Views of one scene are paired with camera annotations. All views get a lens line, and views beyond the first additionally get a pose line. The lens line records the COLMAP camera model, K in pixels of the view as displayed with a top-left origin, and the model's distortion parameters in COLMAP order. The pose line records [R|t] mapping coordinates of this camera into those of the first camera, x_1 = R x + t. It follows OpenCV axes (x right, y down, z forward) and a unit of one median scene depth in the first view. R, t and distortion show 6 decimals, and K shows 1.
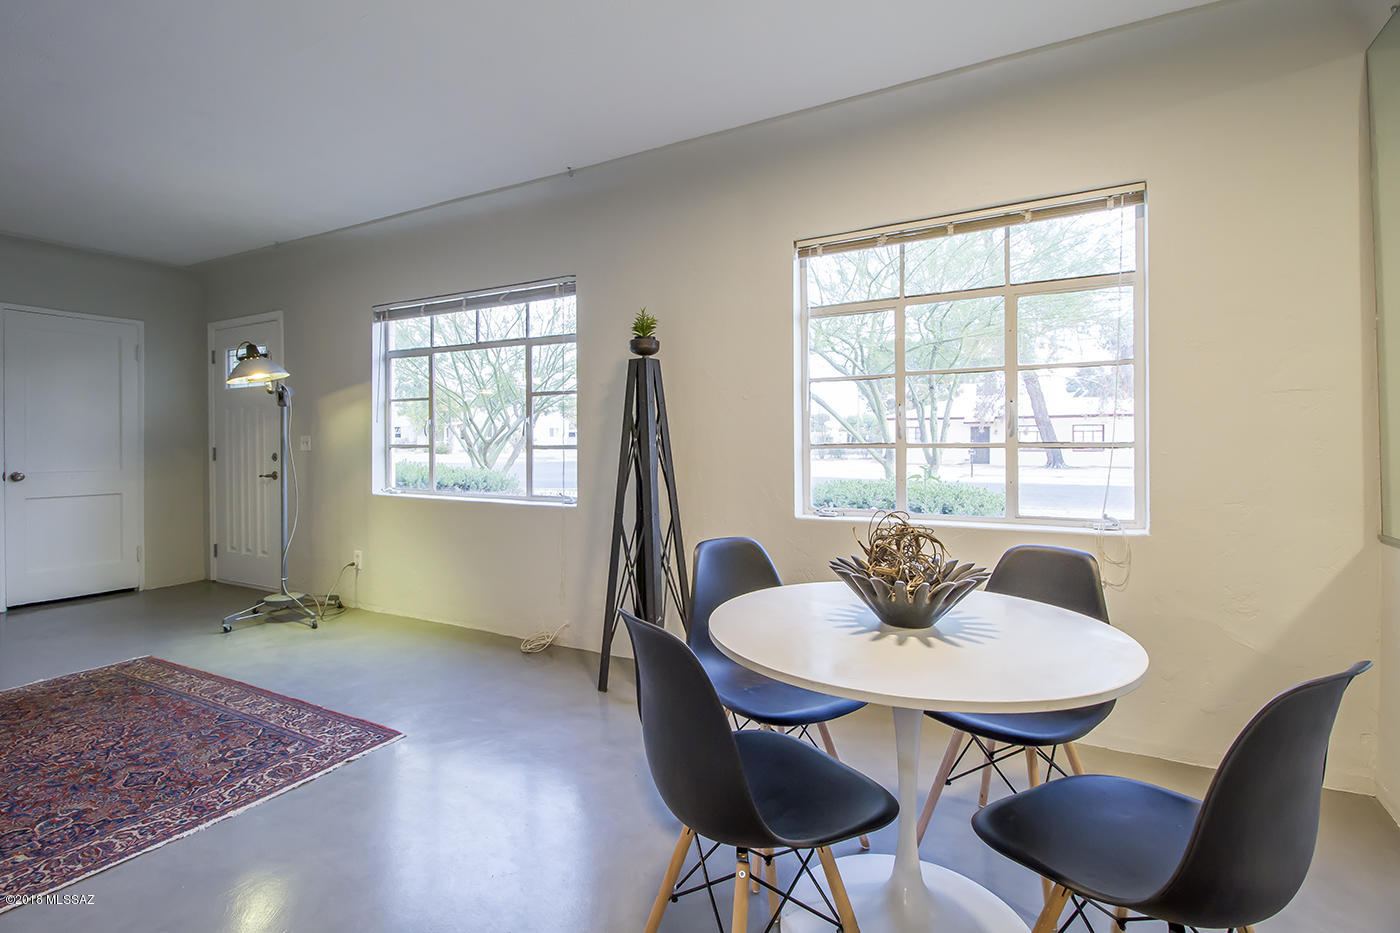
lens RADIAL K [[665.3, 0, 696.8], [0, 665.3, 446.5], [0, 0, 1]] dist [0.017628, -0.015936]
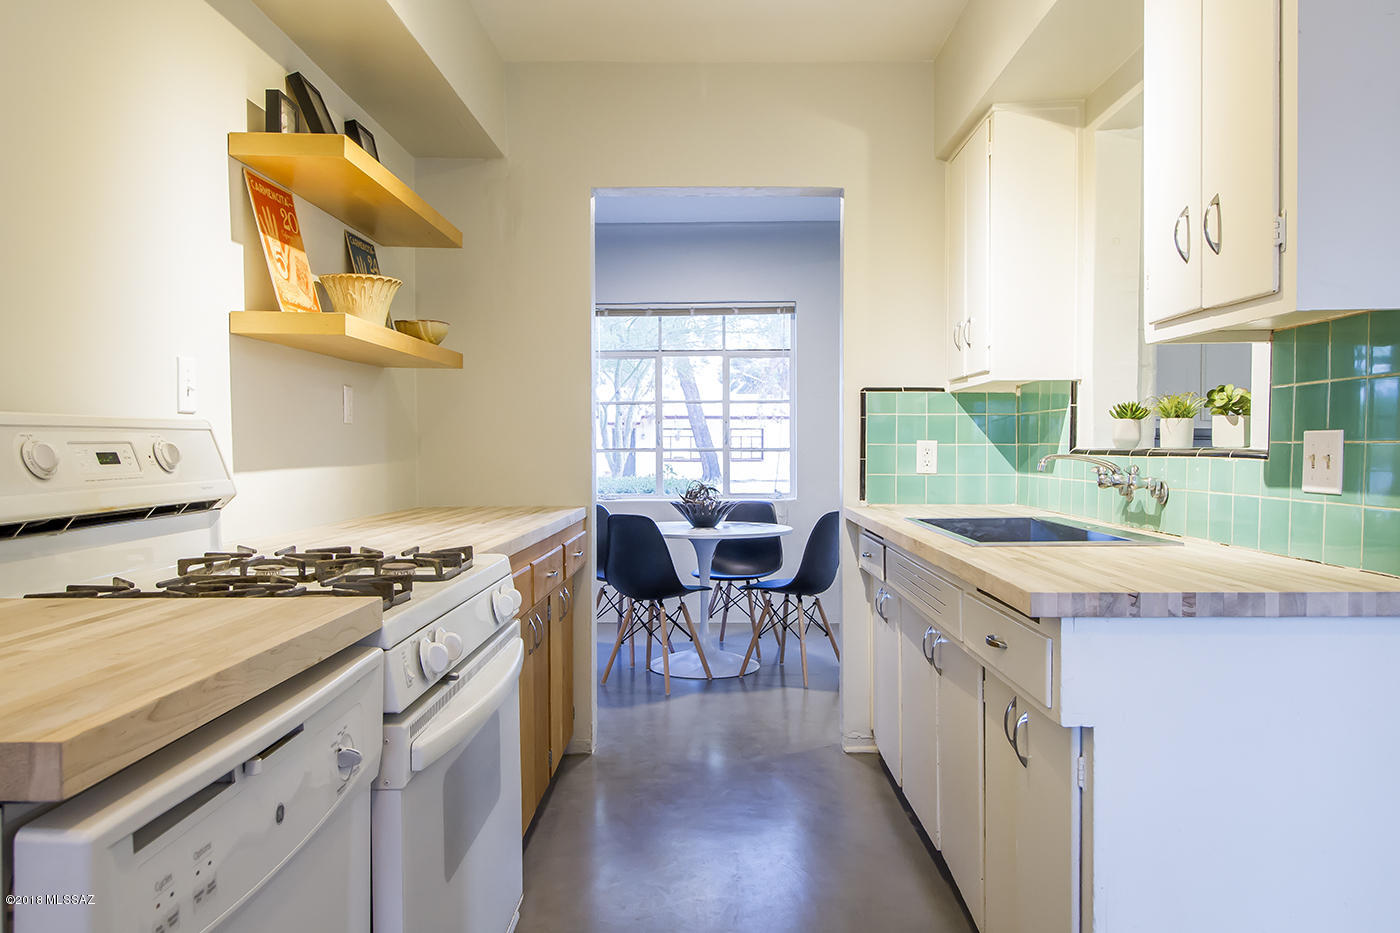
lens RADIAL K [[1007.2, 0, 699.3], [0, 1007.2, 451.6], [0, 0, 1]] dist [0.060605, -0.000459]
pose [[0.884099, 0.001761, 0.467296, -0.739111], [0.000154, 0.999992, -0.004060, 0.013251], [-0.467300, 0.003661, 0.884091, -1.145029]]
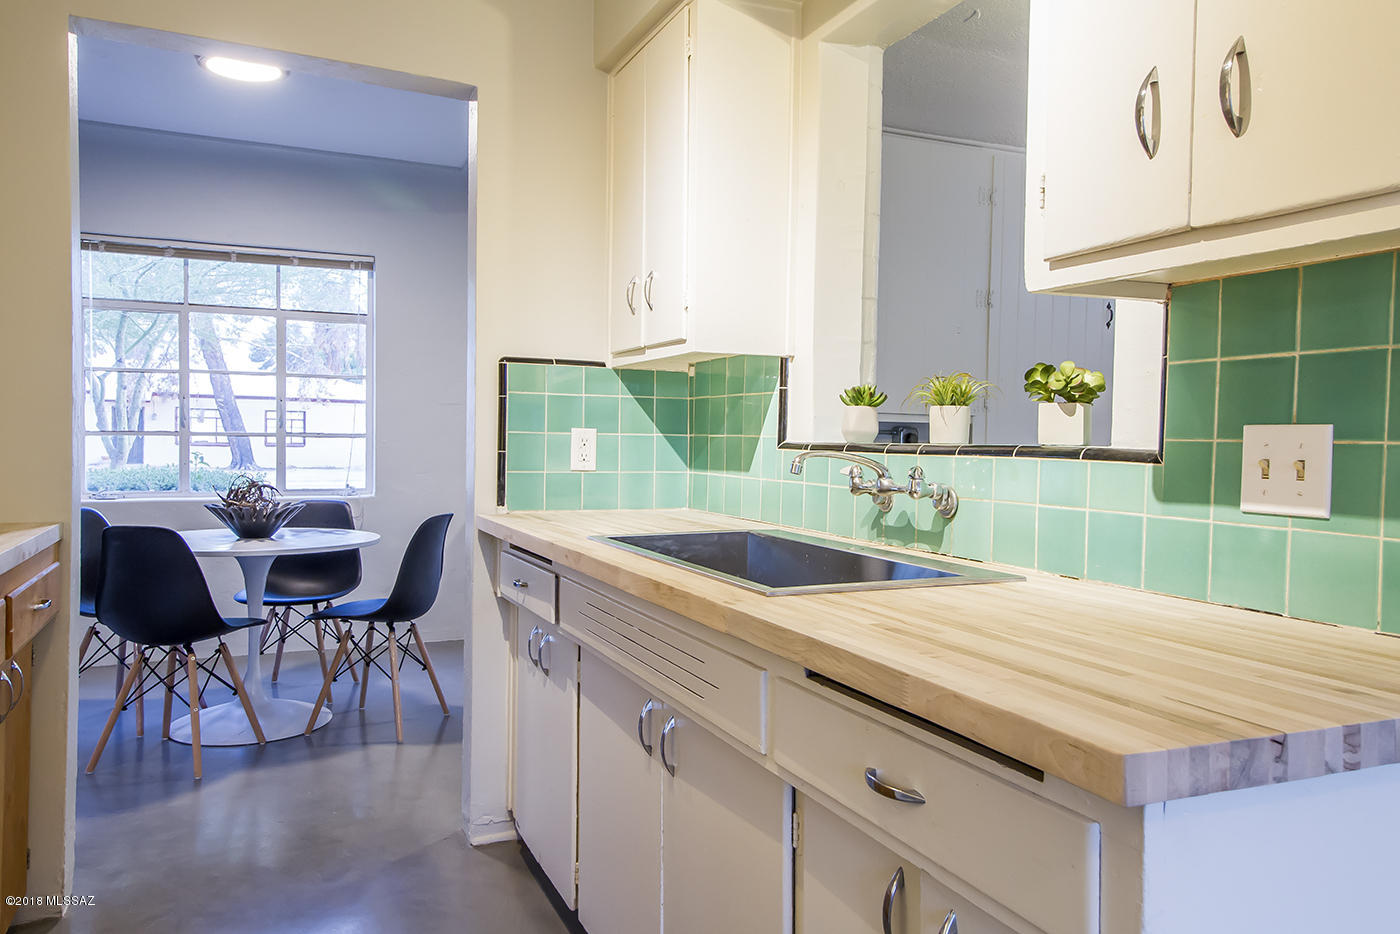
lens RADIAL K [[1007.2, 0, 699.3], [0, 1007.2, 452.1], [0, 0, 1]] dist [0.060605, -0.000459]
pose [[0.606015, 0.002072, 0.795450, -0.611399], [-0.011873, 0.999909, 0.006441, 0.009725], [-0.795364, -0.013348, 0.605985, -0.844741]]
